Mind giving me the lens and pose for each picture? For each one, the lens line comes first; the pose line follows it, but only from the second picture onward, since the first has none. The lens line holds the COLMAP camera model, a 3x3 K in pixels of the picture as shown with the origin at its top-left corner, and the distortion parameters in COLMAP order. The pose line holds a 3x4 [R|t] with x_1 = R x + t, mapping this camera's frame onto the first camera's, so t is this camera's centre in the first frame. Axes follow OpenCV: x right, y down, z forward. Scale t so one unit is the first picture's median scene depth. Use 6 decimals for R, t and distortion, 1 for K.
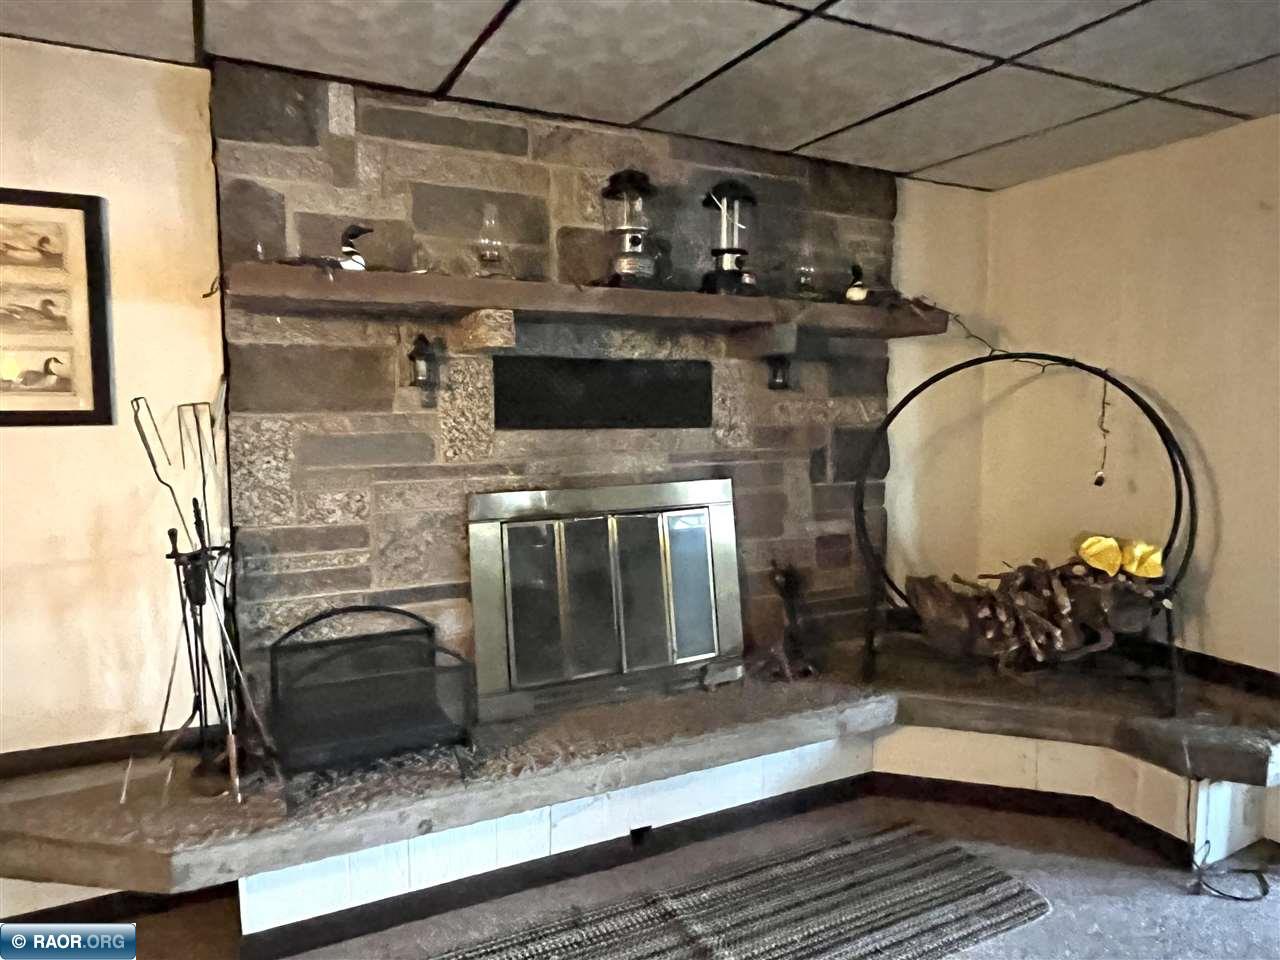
lens RADIAL K [[834.6, 0, 629.5], [0, 834.6, 482.3], [0, 0, 1]] dist [-0.000341, -0.001995]
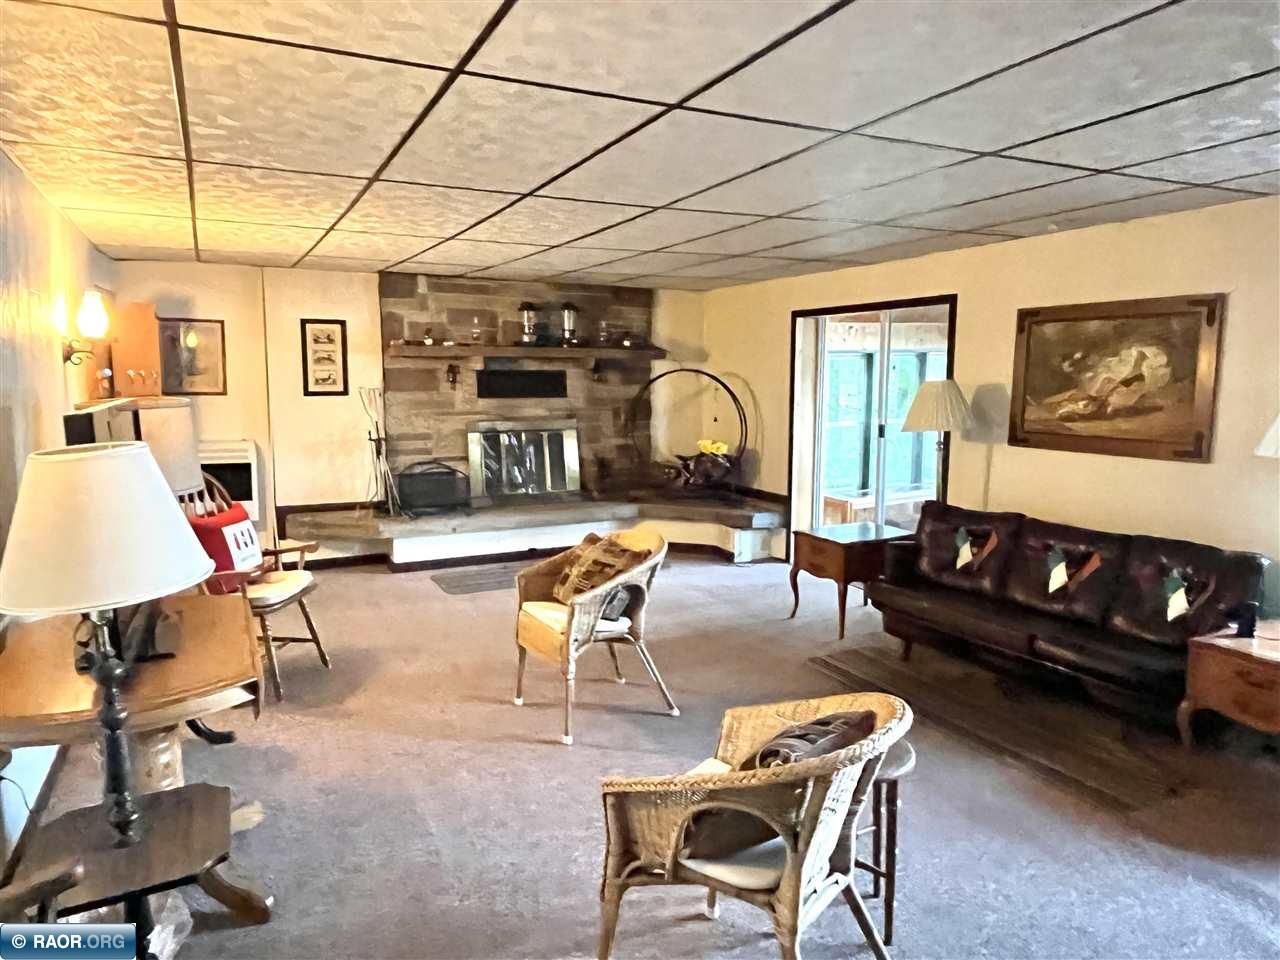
lens RADIAL K [[834.6, 0, 629.5], [0, 834.6, 482.3], [0, 0, 1]] dist [-0.000341, -0.001995]
pose [[0.999965, 0.005973, 0.005807, 0.318027], [-0.006187, 0.999271, 0.037664, 0.104396], [-0.005578, -0.037699, 0.999274, -1.719214]]
